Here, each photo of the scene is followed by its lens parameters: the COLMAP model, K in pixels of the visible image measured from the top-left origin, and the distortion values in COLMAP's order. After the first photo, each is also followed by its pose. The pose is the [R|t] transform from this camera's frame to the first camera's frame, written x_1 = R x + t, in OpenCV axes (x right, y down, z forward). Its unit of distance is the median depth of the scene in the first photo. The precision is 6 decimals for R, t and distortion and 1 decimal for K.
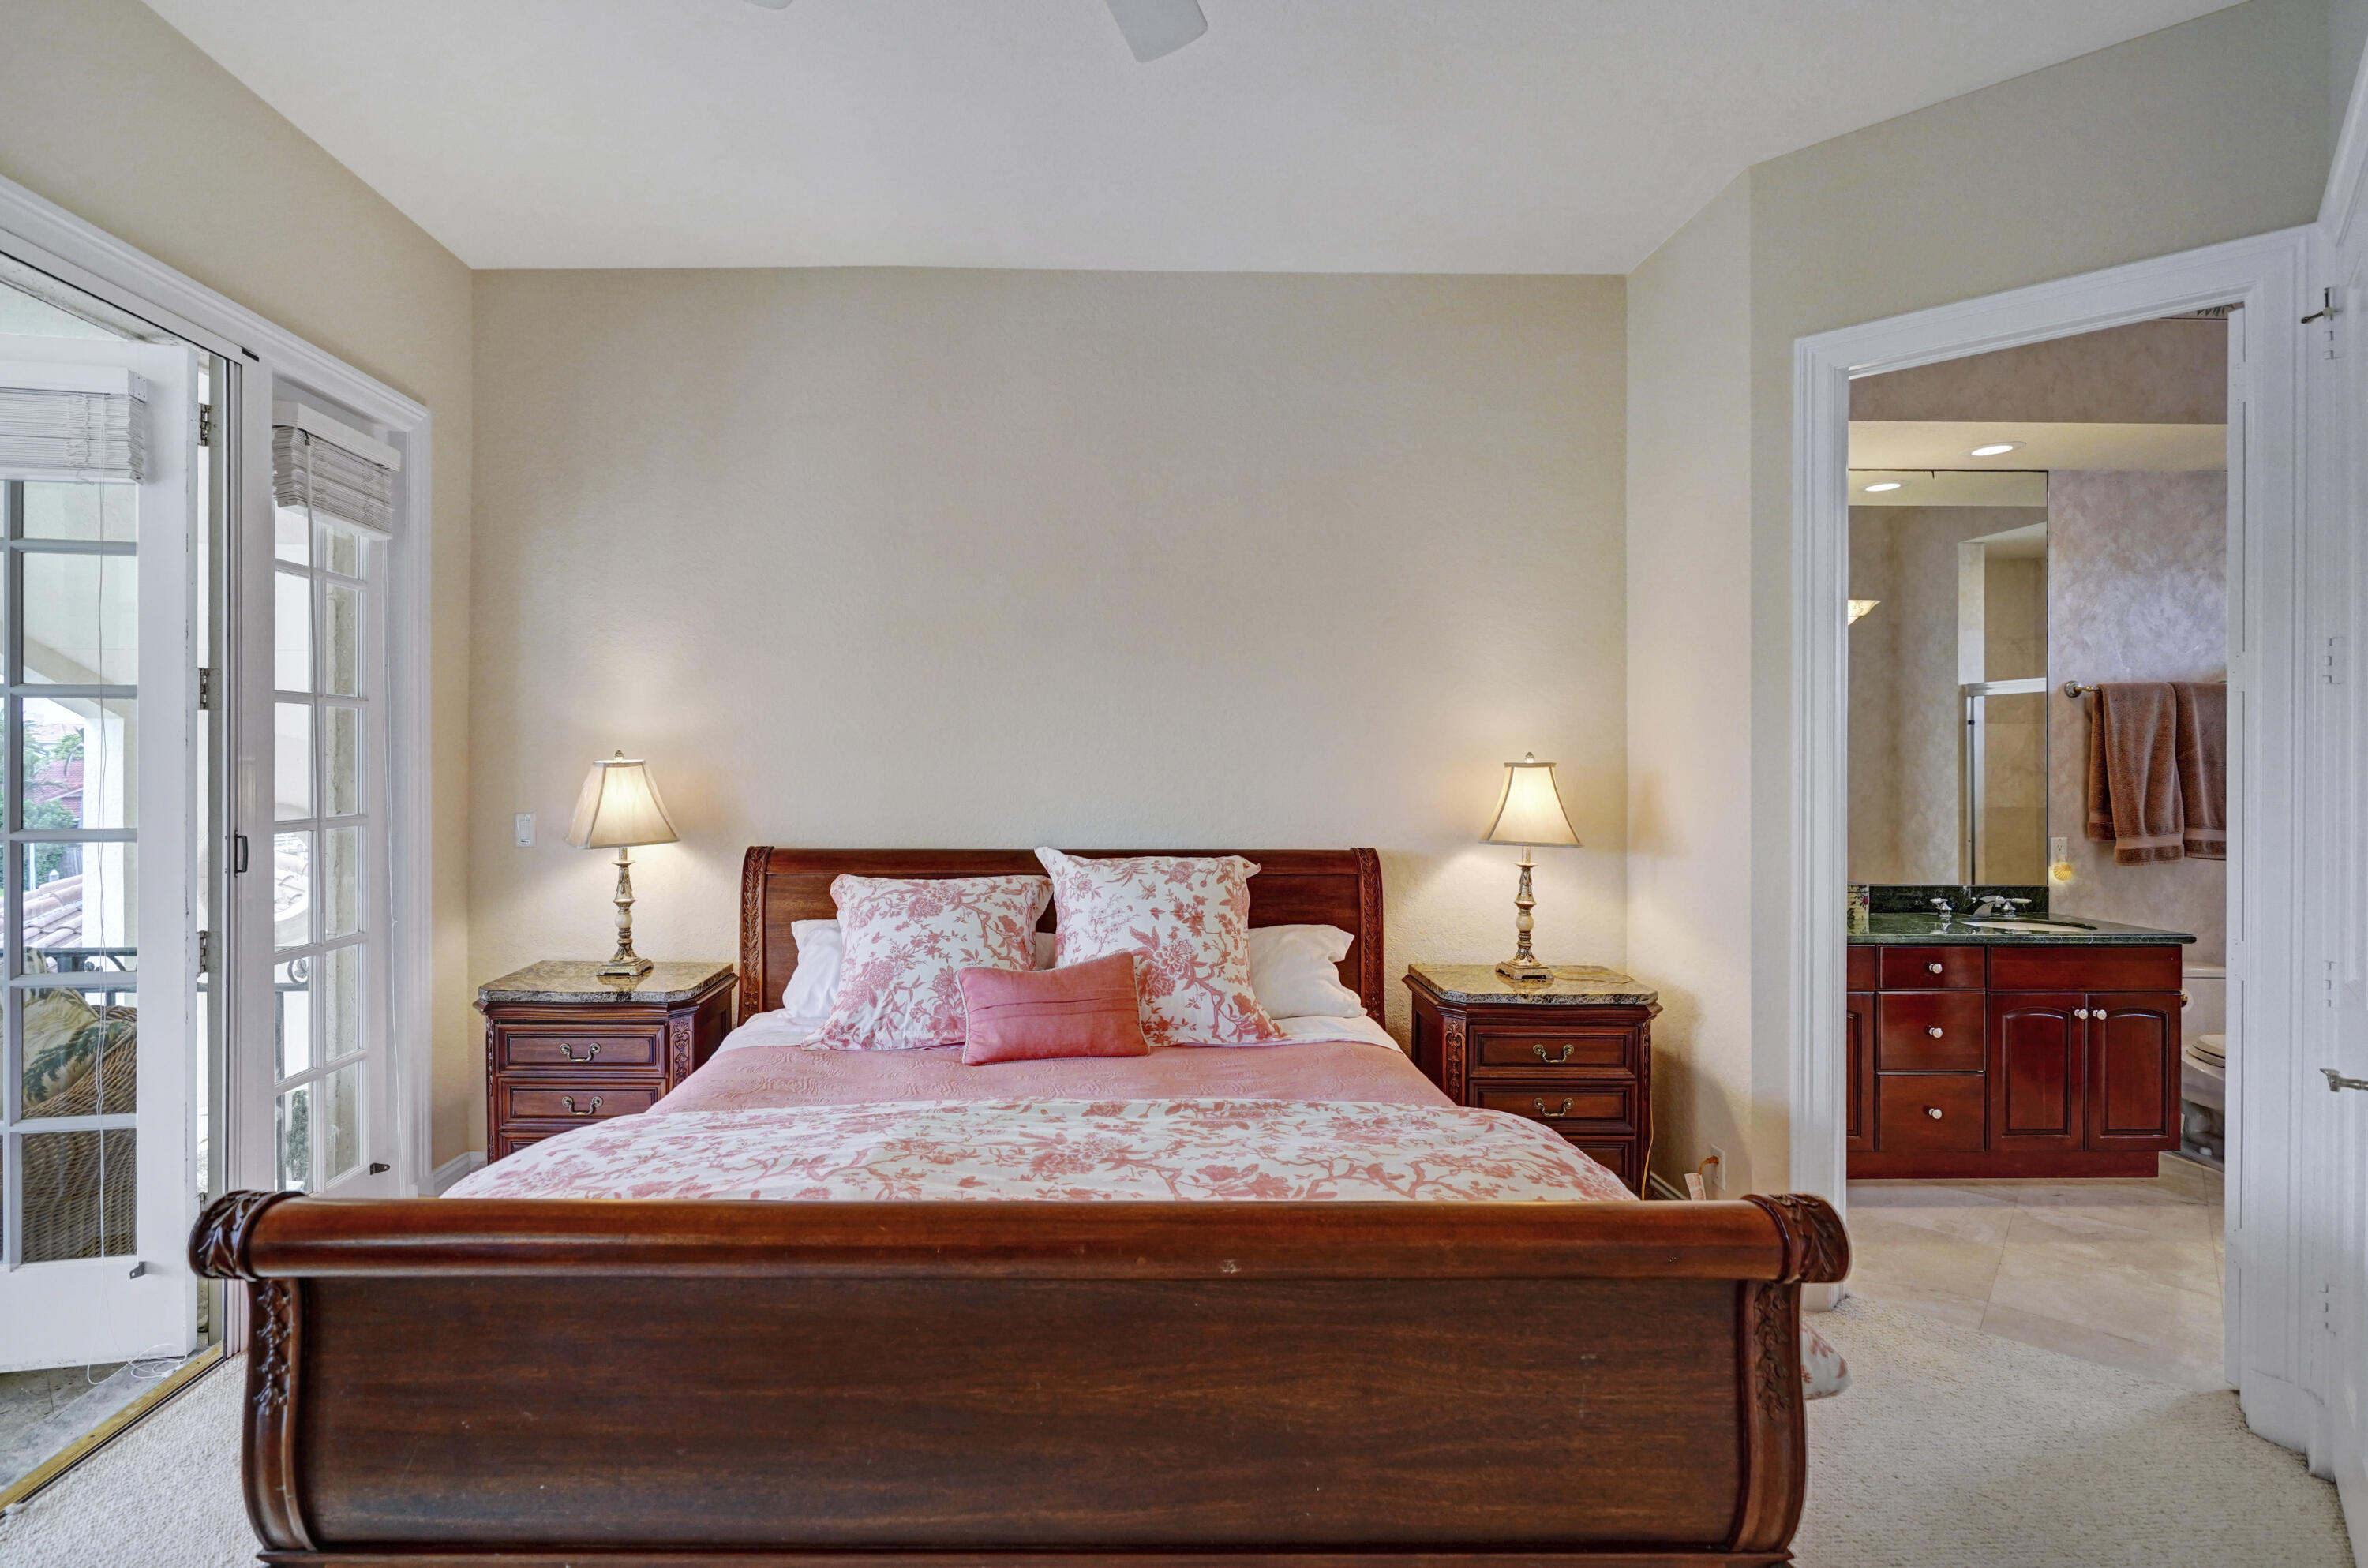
lens RADIAL K [[1177.2, 0, 1082.8], [0, 1177.2, 773.8], [0, 0, 1]] dist [-0.004498, 0.000519]
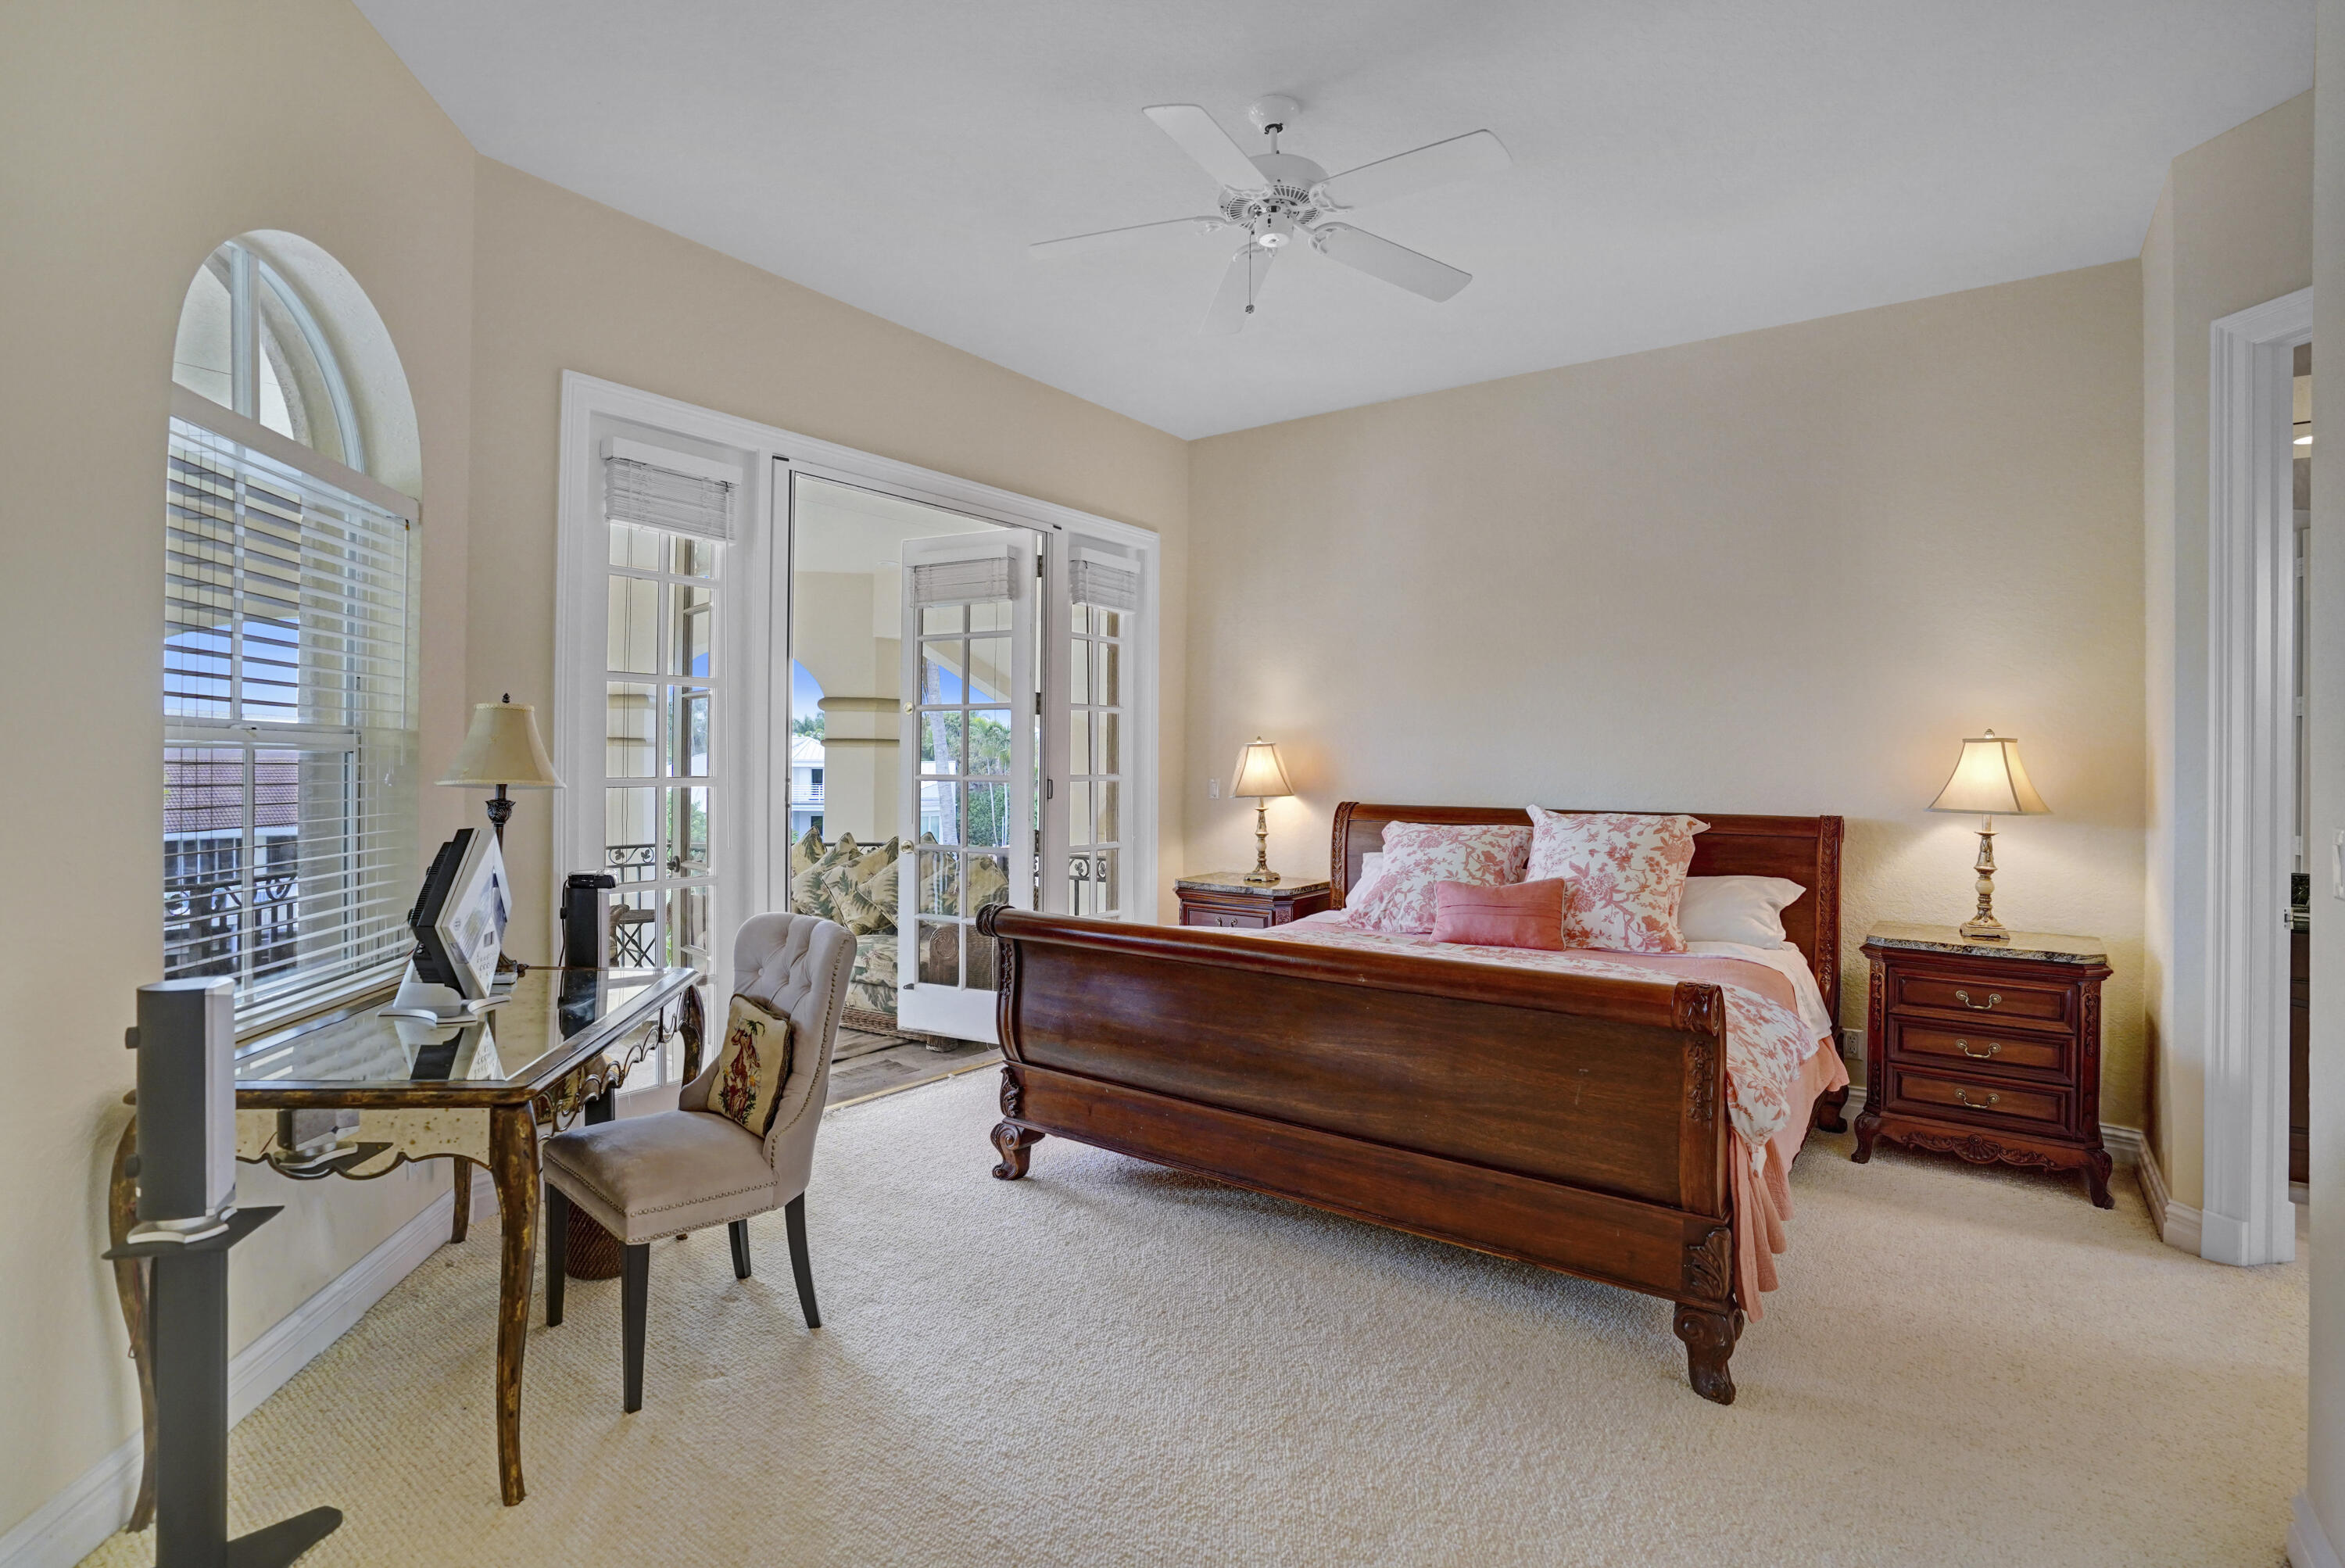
lens RADIAL K [[1121.3, 0, 1145.6], [0, 1121.3, 778.0], [0, 0, 1]] dist [-0.067811, 0.027516]
pose [[0.802873, 0.009014, -0.596082, 0.399956], [-0.009615, 0.999951, 0.002171, 0.036539], [0.596072, 0.003988, 0.802921, -0.300402]]
